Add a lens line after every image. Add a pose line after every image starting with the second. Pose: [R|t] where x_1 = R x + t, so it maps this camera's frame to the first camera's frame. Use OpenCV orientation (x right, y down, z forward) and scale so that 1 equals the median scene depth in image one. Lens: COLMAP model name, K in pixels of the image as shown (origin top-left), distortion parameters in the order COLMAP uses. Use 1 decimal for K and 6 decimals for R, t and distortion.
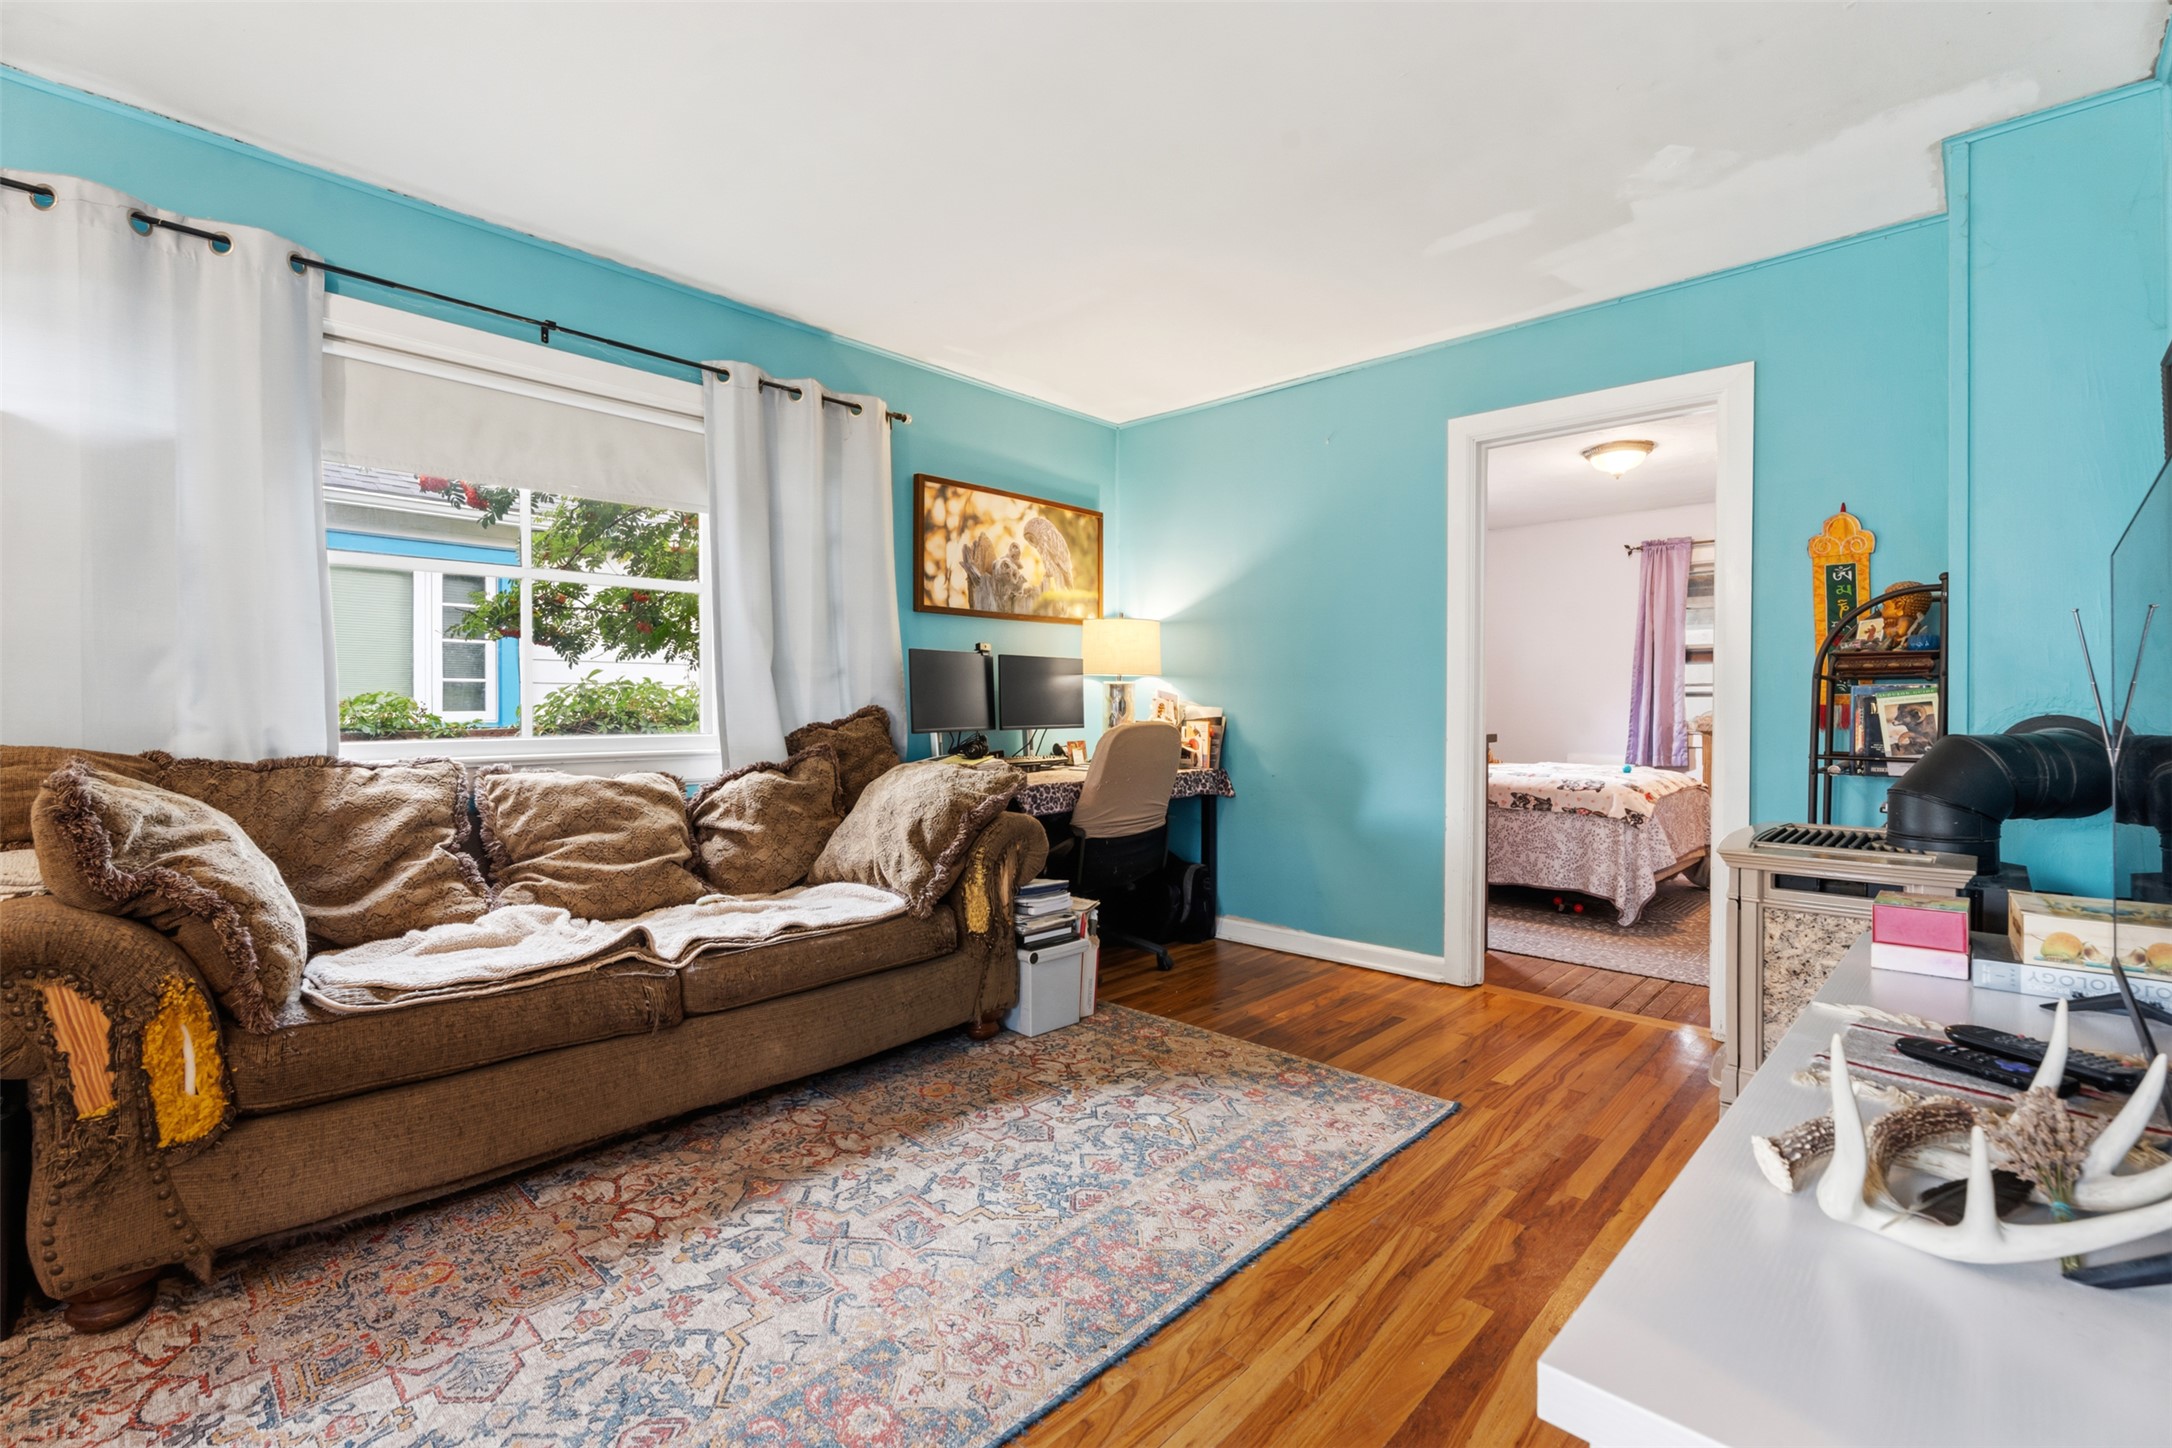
lens RADIAL K [[977.4, 0, 1078.5], [0, 977.4, 714.8], [0, 0, 1]] dist [-0.003960, 0.000935]
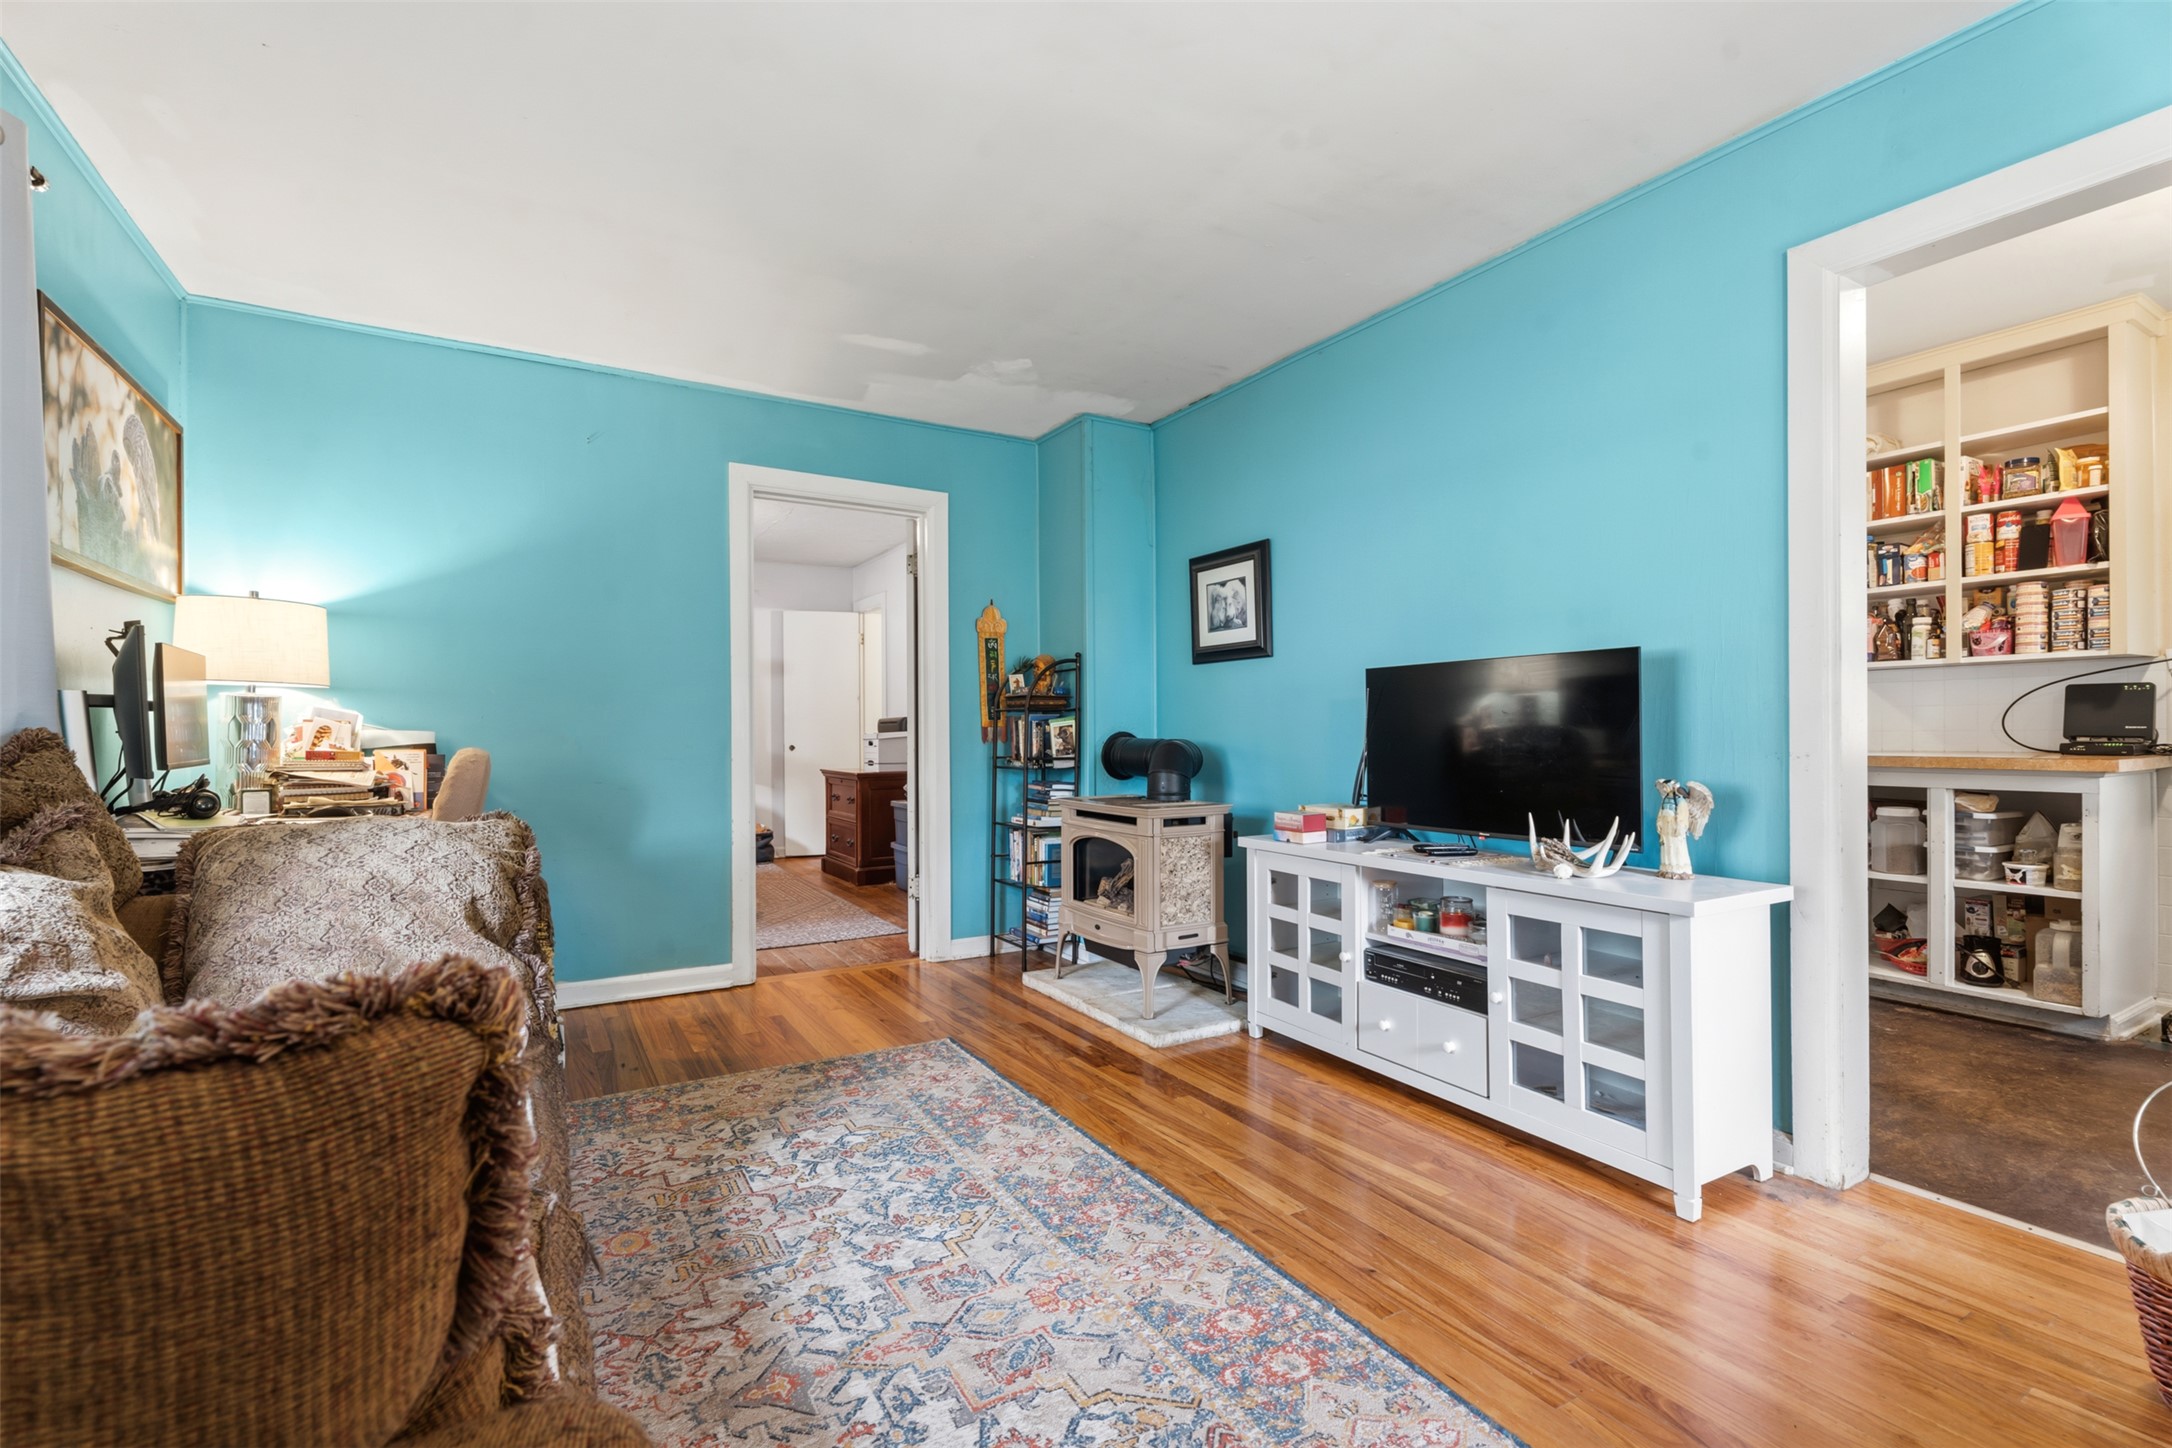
lens RADIAL K [[977.4, 0, 1094.6], [0, 977.4, 738.7], [0, 0, 1]] dist [-0.003960, 0.000935]
pose [[0.264120, -0.010711, 0.964430, -0.810547], [0.012210, 0.999895, 0.007761, -0.002047], [-0.964413, 0.009726, 0.264223, 0.484370]]
